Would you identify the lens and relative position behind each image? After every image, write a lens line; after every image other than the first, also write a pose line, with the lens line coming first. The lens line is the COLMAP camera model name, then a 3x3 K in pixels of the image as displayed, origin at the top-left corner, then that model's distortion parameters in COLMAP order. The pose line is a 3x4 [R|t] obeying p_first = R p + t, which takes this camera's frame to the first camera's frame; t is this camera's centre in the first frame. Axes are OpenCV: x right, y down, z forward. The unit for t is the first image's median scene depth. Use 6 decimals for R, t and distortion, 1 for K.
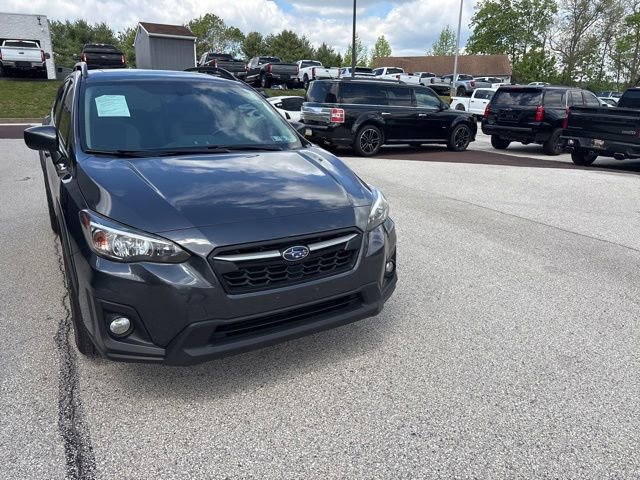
lens RADIAL K [[482.8, 0, 322.5], [0, 482.8, 245.0], [0, 0, 1]] dist [0.063115, -0.067983]
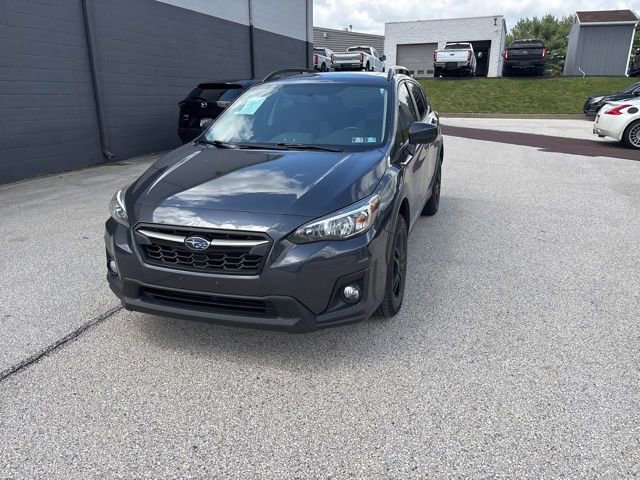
lens RADIAL K [[482.8, 0, 325.0], [0, 482.8, 245.1], [0, 0, 1]] dist [0.063115, -0.067983]
pose [[0.661356, 0.214367, -0.718787, 0.704370], [-0.206592, 0.973285, 0.100182, -0.113475], [0.721060, 0.082240, 0.687974, 0.348389]]
